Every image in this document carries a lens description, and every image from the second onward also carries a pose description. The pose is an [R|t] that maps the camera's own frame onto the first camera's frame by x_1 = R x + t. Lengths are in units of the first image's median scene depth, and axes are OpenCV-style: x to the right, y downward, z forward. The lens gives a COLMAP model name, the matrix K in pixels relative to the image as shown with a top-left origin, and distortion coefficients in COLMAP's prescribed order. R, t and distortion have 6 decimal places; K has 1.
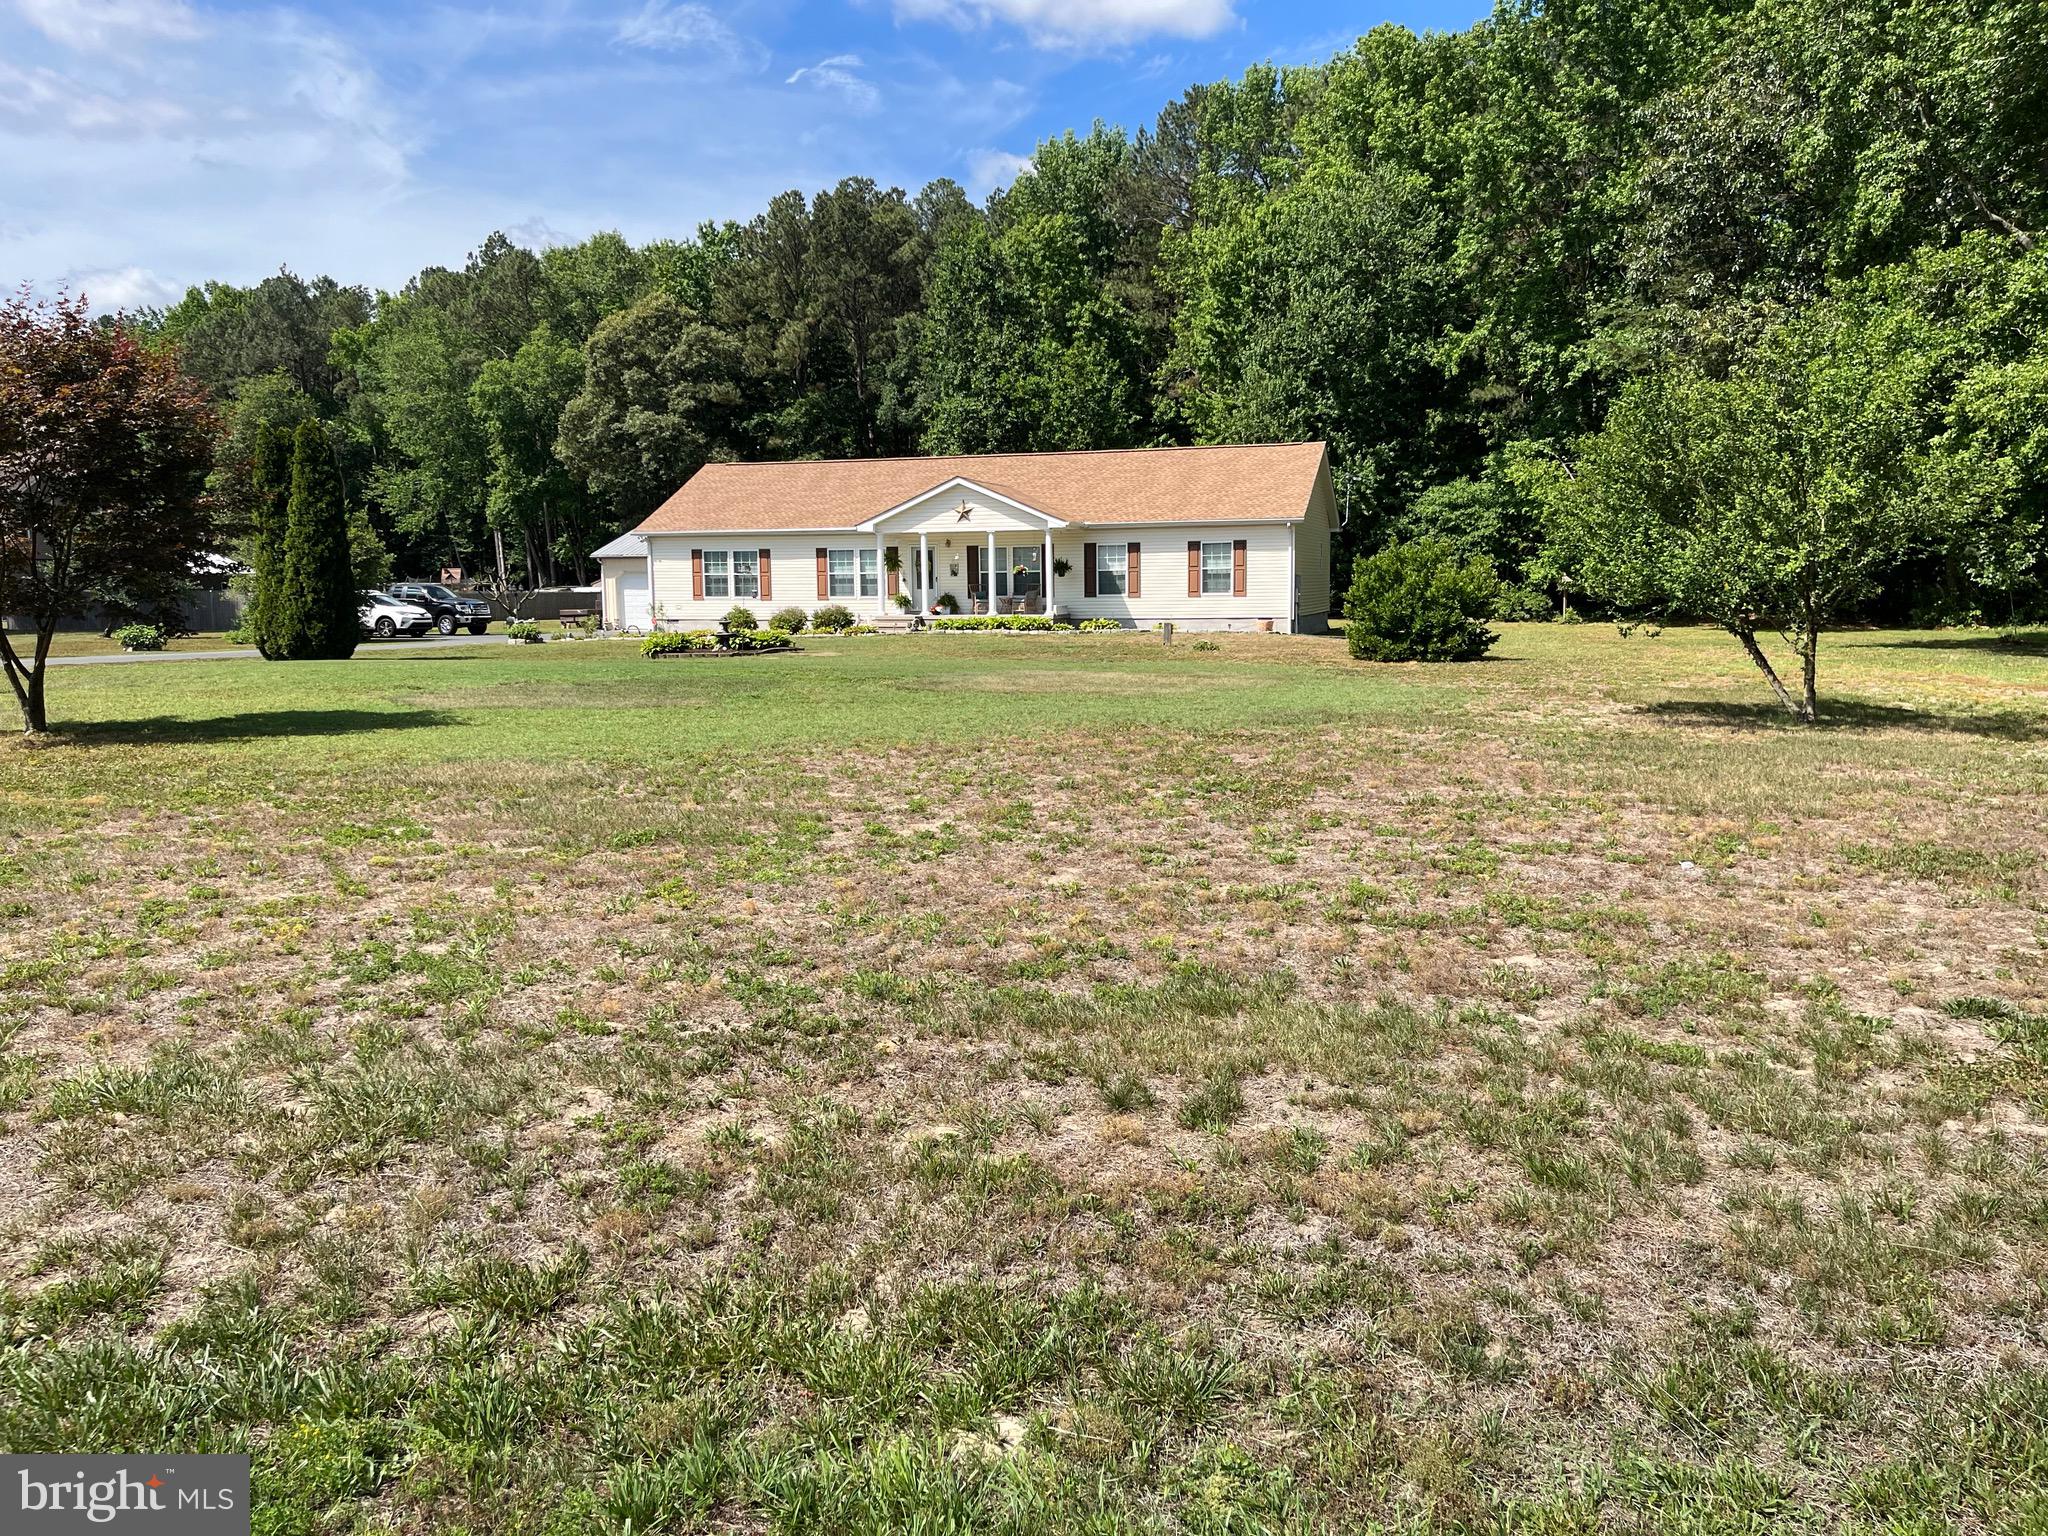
lens RADIAL K [[1544.4, 0, 1045.7], [0, 1544.4, 766.7], [0, 0, 1]] dist [0.076287, -0.089639]
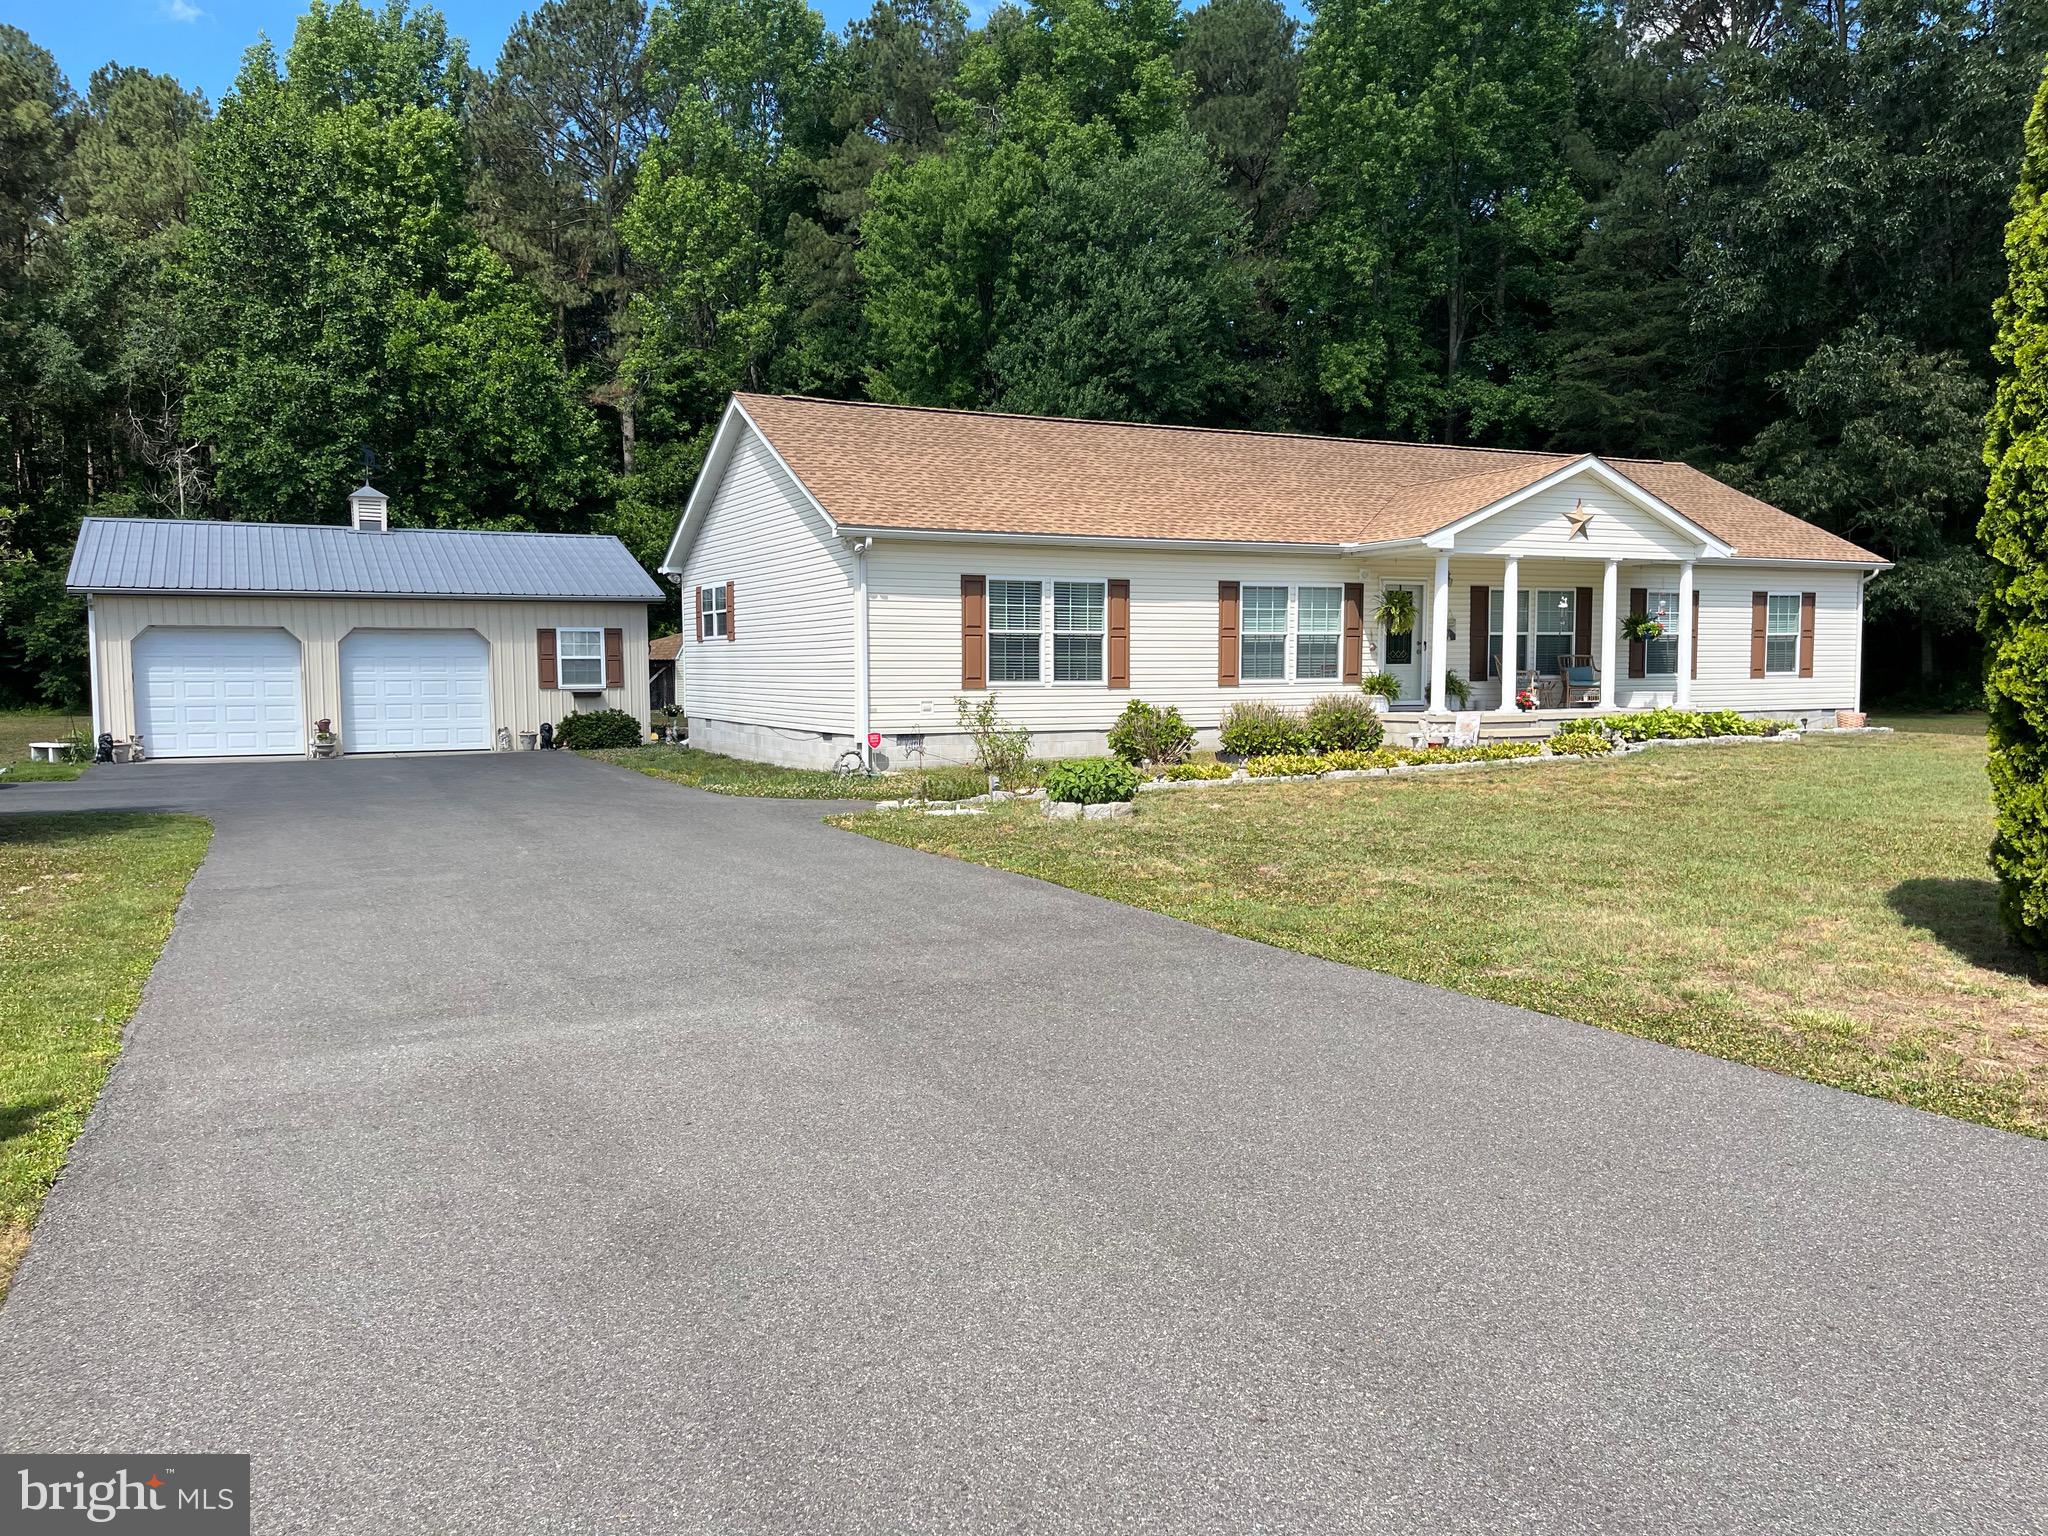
lens RADIAL K [[1544.4, 0, 1045.7], [0, 1544.4, 766.7], [0, 0, 1]] dist [0.076287, -0.089639]
pose [[0.720604, -0.040062, 0.692189, -0.270485], [0.079810, 0.996486, -0.025412, -0.038309], [-0.688739, 0.073555, 0.721269, 0.353943]]
